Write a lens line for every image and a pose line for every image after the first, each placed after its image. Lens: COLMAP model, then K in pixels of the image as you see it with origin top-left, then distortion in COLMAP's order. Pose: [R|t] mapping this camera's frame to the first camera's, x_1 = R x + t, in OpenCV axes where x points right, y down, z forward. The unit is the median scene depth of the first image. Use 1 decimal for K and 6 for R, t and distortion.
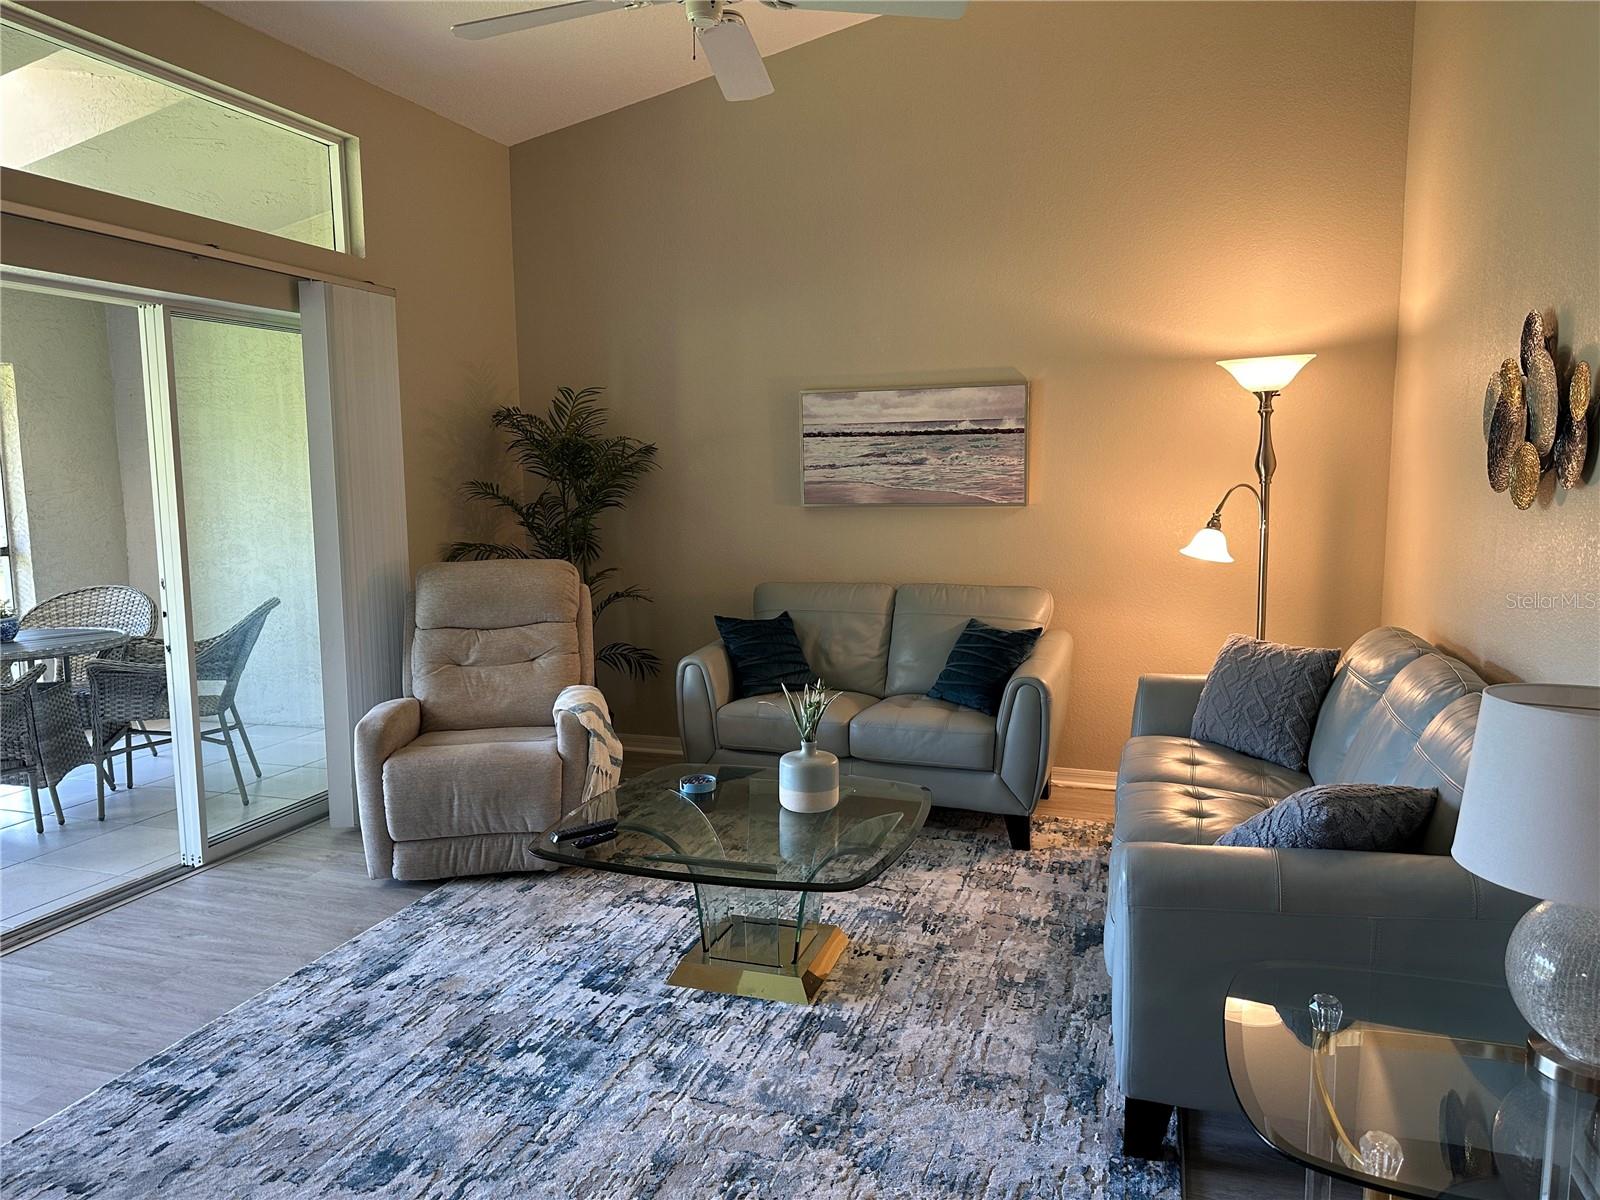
lens RADIAL K [[1126.8, 0, 805.3], [0, 1126.8, 600.2], [0, 0, 1]] dist [0.047373, -0.058608]
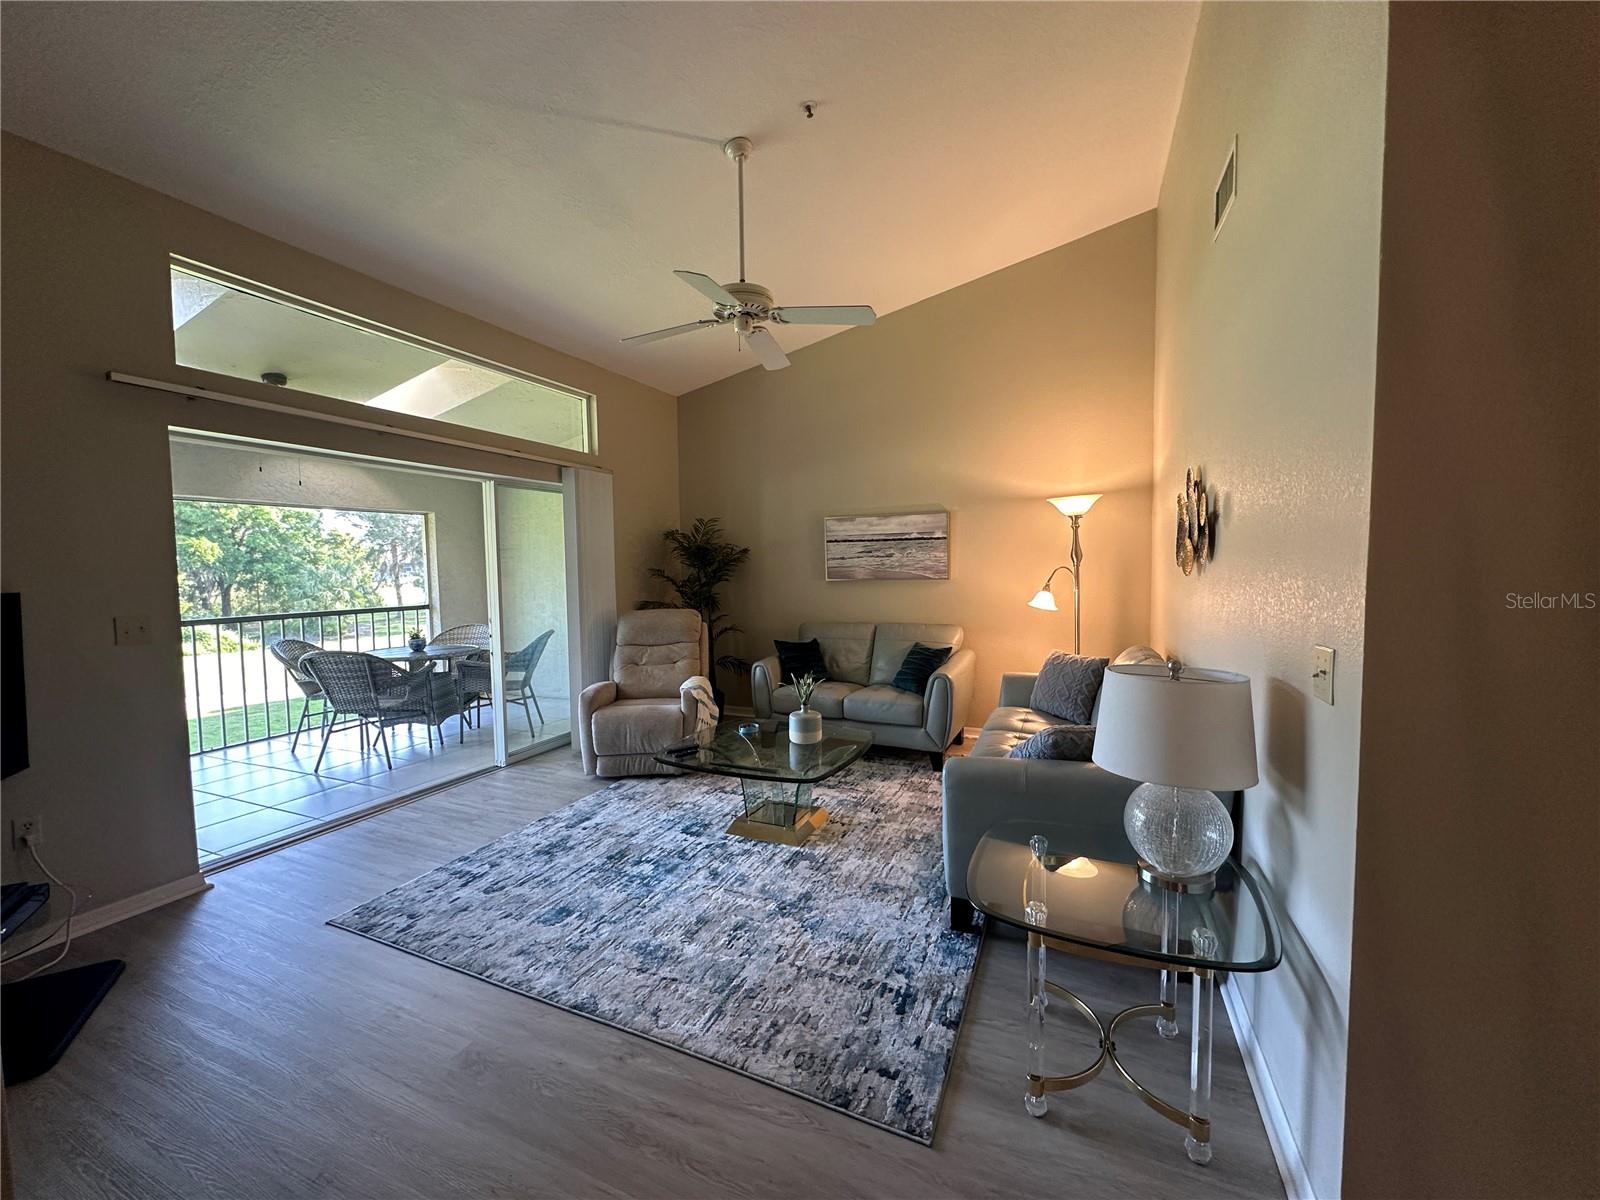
lens RADIAL K [[641.6, 0, 803.0], [0, 641.6, 600.6], [0, 0, 1]] dist [-0.003724, 0.000718]
pose [[0.994159, -0.001828, -0.107909, 0.097816], [-0.004709, 0.998169, -0.060301, 0.016132], [0.107822, 0.060457, 0.992330, -0.047018]]
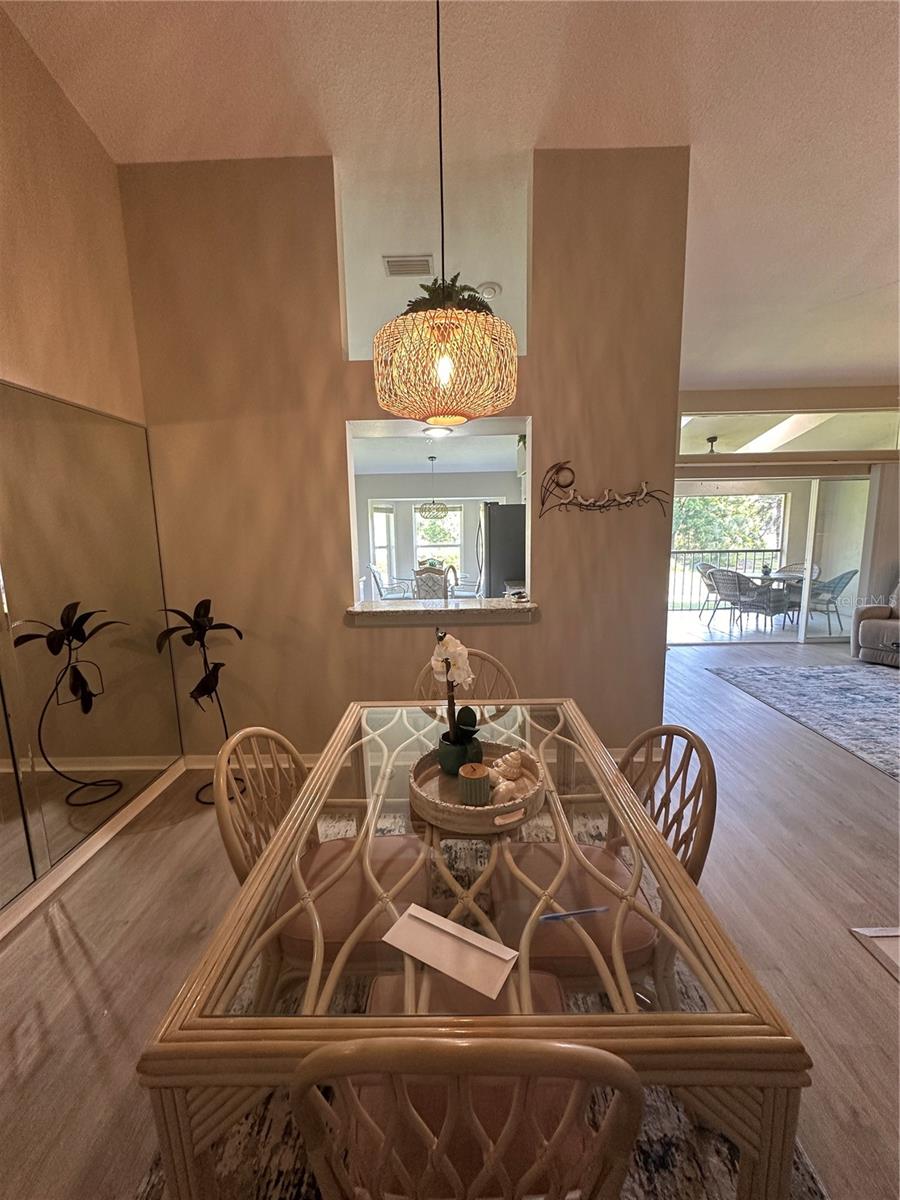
lens RADIAL K [[481.2, 0, 446.0], [0, 481.2, 605.2], [0, 0, 1]] dist [-0.003724, 0.000718]
pose [[0.290705, 0.151102, -0.944806, 0.543181], [-0.092282, 0.987276, 0.129500, 0.034106], [0.952352, 0.049542, 0.300950, -0.500943]]
